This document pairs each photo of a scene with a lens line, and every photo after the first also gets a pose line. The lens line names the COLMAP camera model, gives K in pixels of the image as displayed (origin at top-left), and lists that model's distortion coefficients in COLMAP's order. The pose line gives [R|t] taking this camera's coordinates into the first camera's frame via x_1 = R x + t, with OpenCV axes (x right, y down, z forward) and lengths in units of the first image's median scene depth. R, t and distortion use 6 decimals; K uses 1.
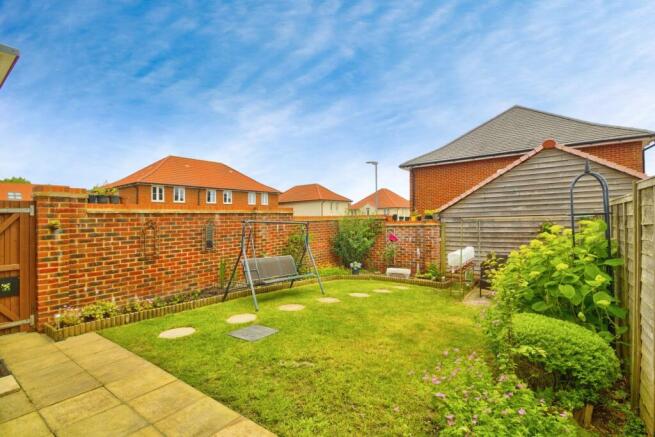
lens RADIAL K [[304.6, 0, 340.6], [0, 304.6, 224.2], [0, 0, 1]] dist [-0.017621, -0.001332]
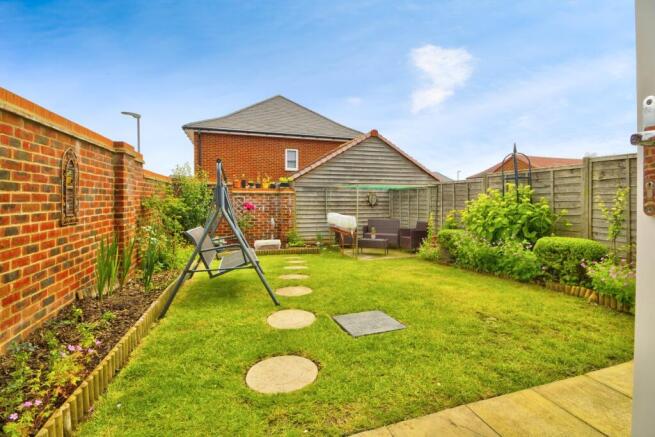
lens RADIAL K [[304.6, 0, 328.1], [0, 304.6, 218.1], [0, 0, 1]] dist [-0.017621, -0.001332]
pose [[0.596848, -0.022360, 0.802043, -0.417575], [-0.007201, 0.999422, 0.033221, 0.050204], [-0.802322, -0.025603, 0.596342, 0.322907]]
